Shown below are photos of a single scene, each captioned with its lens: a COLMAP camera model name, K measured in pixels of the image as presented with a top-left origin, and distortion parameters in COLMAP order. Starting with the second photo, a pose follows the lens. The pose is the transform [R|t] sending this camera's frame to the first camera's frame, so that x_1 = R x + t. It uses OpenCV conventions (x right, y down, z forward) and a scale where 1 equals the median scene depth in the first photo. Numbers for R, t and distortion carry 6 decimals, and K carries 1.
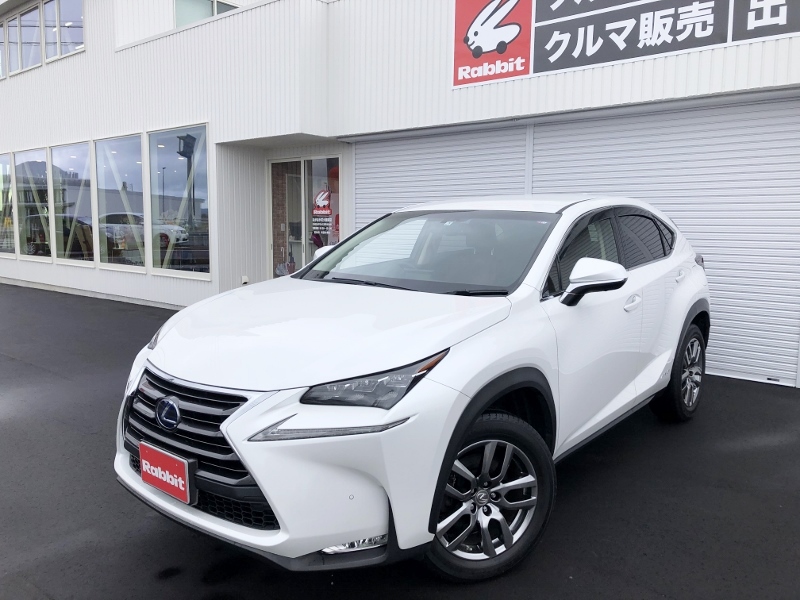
lens RADIAL K [[660.6, 0, 400.0], [0, 660.6, 300.0], [0, 0, 1]] dist [0.024893, 0.003200]
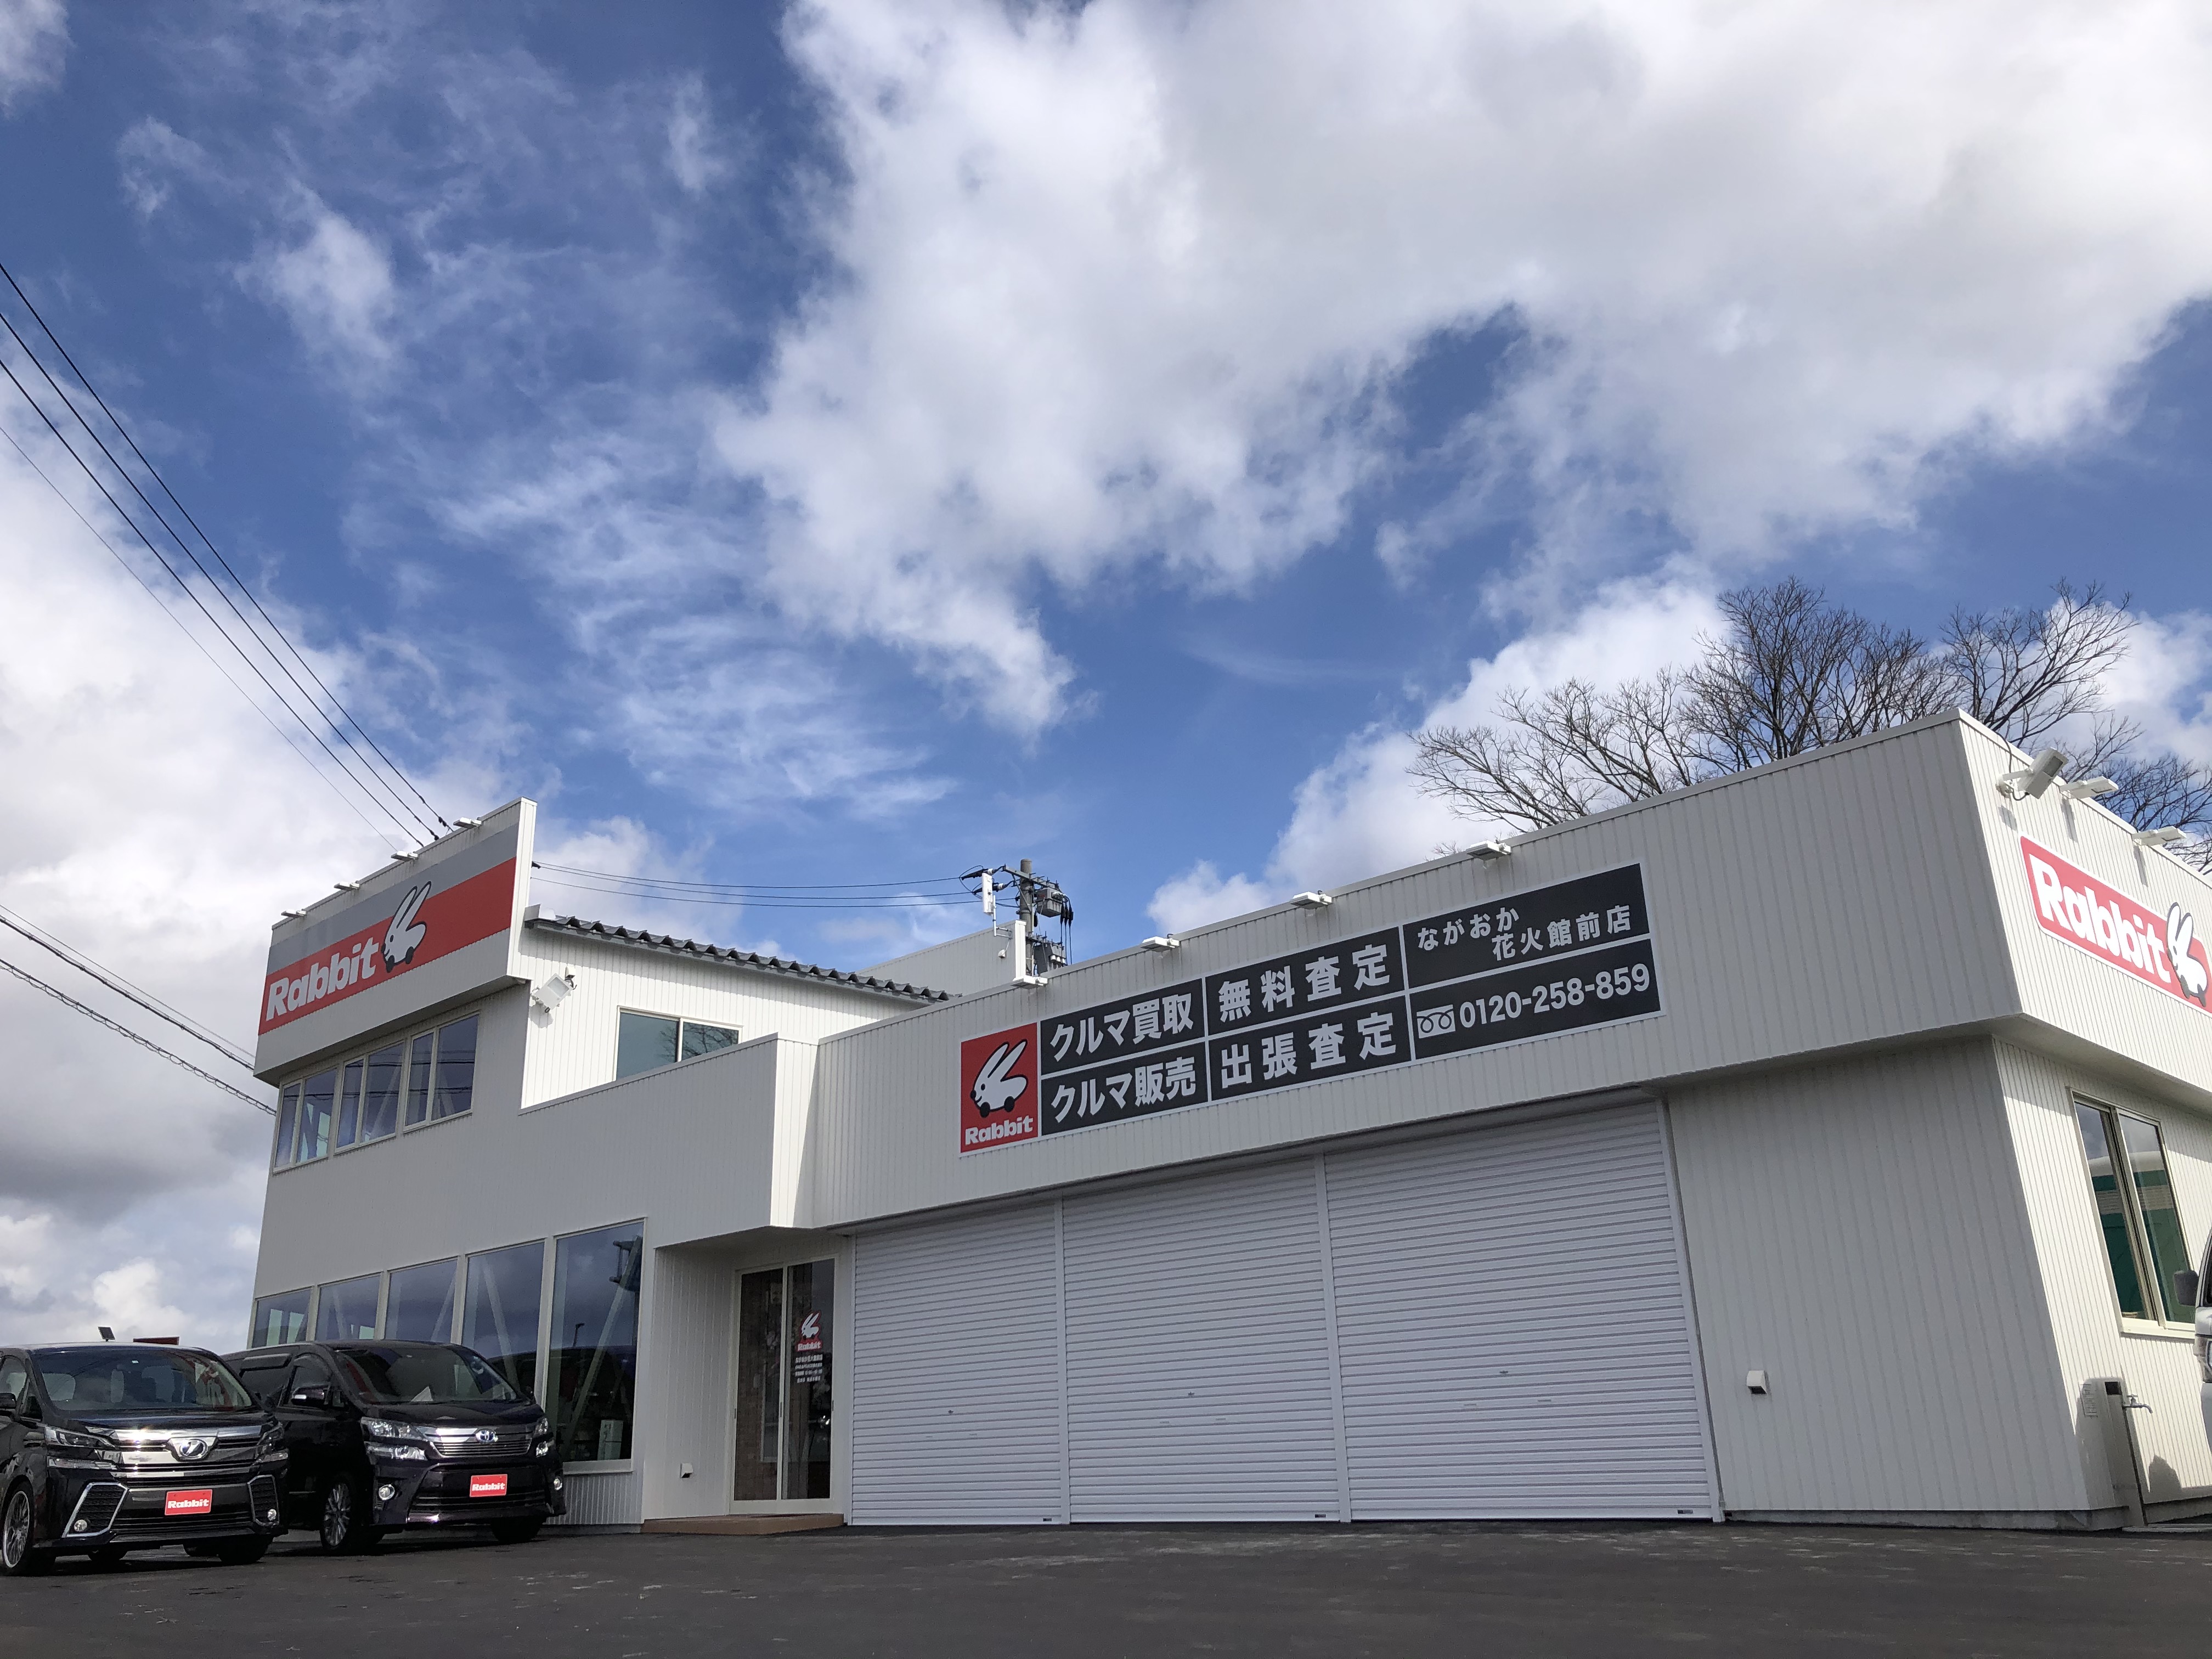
lens RADIAL K [[1826.6, 0, 1106.0], [0, 1826.6, 829.5], [0, 0, 1]] dist [0.024893, 0.003200]
pose [[0.996494, -0.064739, -0.052991, 0.400030], [0.035283, 0.899520, -0.435452, 0.270167], [0.075857, 0.432056, 0.898651, -1.065860]]
